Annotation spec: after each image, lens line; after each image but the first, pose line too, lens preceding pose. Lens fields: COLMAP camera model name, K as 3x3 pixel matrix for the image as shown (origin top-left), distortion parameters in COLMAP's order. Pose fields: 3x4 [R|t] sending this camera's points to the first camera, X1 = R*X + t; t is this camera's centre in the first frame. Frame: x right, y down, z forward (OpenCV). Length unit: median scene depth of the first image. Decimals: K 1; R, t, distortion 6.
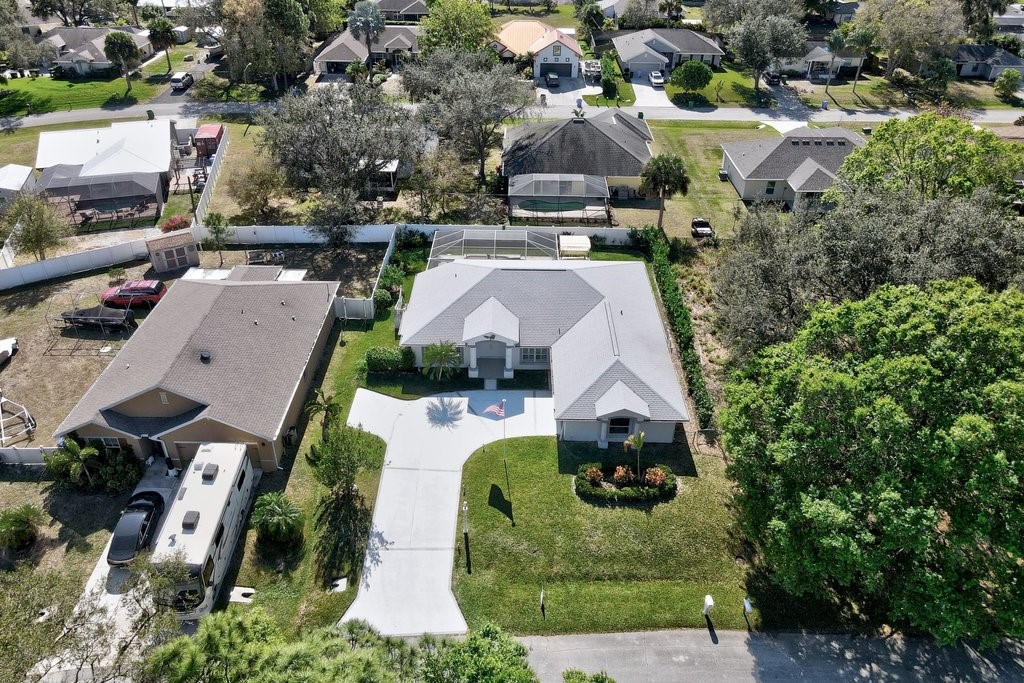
lens RADIAL K [[746.9, 0, 512.0], [0, 746.9, 341.5], [0, 0, 1]] dist [0.013444, 0.006221]
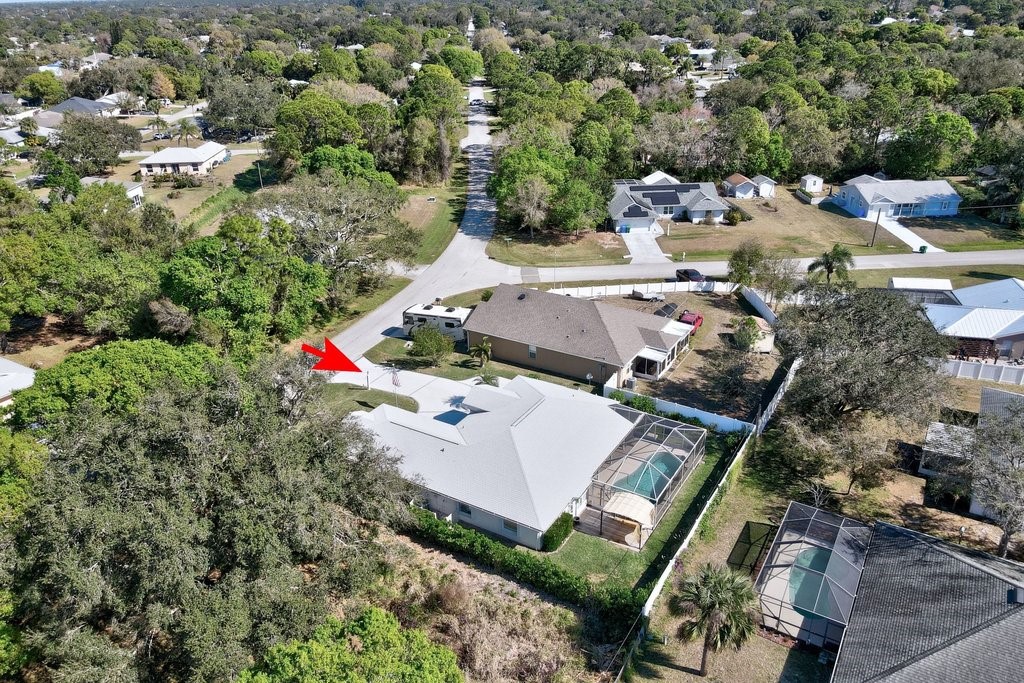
lens RADIAL K [[733.1, 0, 512.0], [0, 733.1, 341.5], [0, 0, 1]] dist [0.022755, 0.003097]
pose [[-0.518715, 0.368700, -0.771359, 0.721184], [-0.455167, 0.644641, 0.614216, -0.711866], [0.723711, 0.669700, -0.166565, 0.991701]]
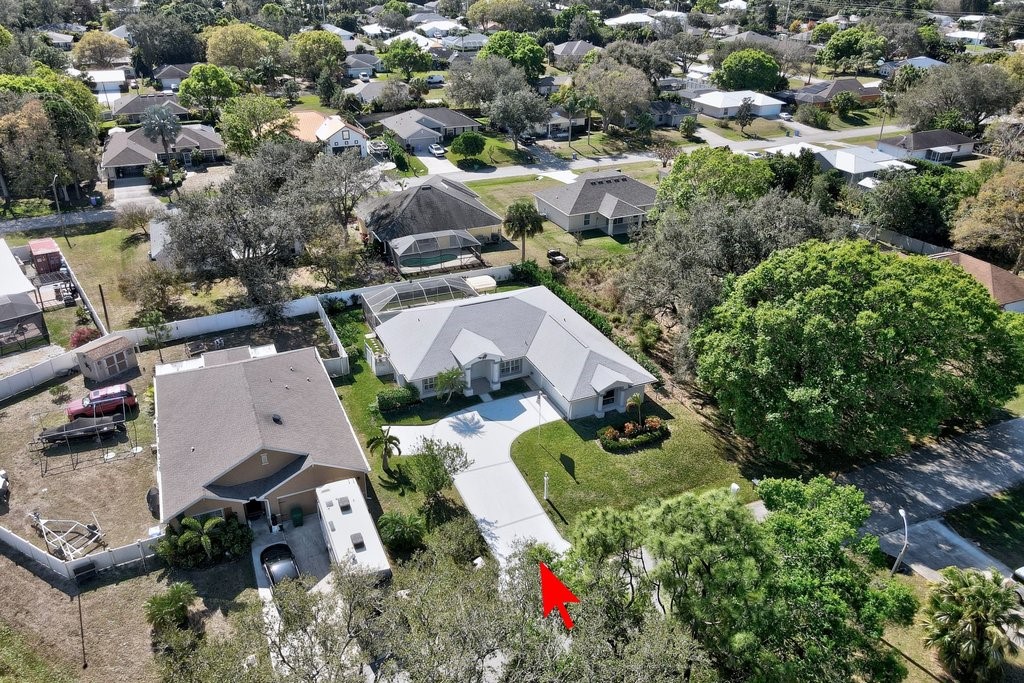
lens RADIAL K [[733.1, 0, 512.0], [0, 733.1, 341.5], [0, 0, 1]] dist [0.022755, 0.003097]
pose [[0.909030, -0.199169, 0.366054, -0.346568], [0.231897, 0.971593, -0.047233, 0.030143], [-0.346248, 0.127823, 0.929394, -0.104390]]
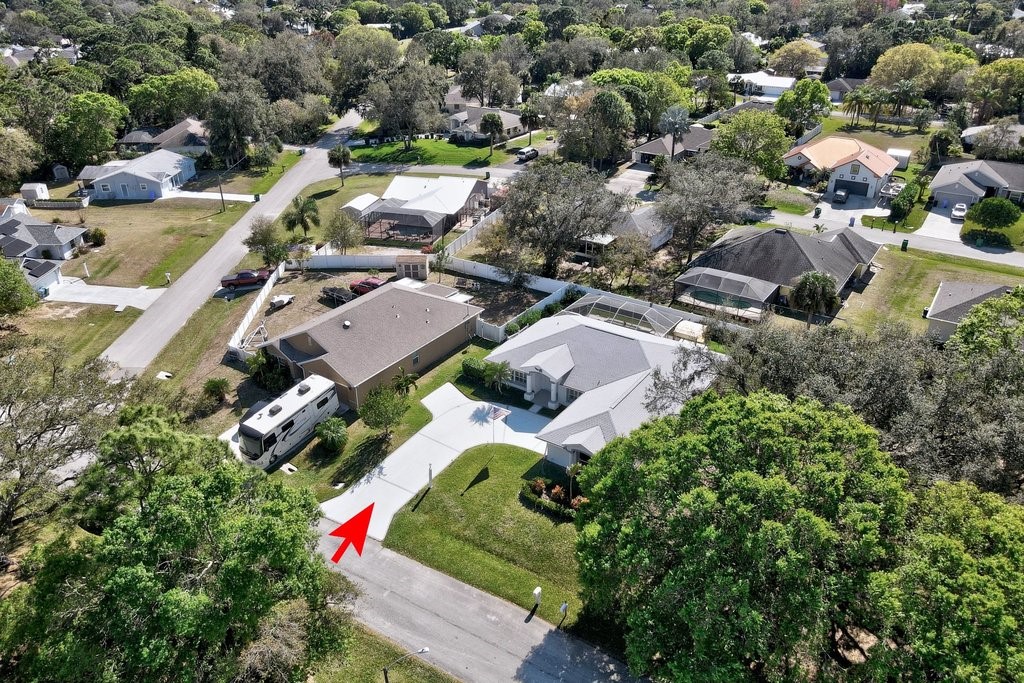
lens RADIAL K [[746.9, 0, 512.0], [0, 746.9, 341.5], [0, 0, 1]] dist [0.013444, 0.006221]
pose [[0.836662, 0.243554, -0.490590, 0.449451], [-0.295675, 0.954810, -0.030233, -0.000101], [0.461057, 0.170349, 0.870866, -0.106765]]
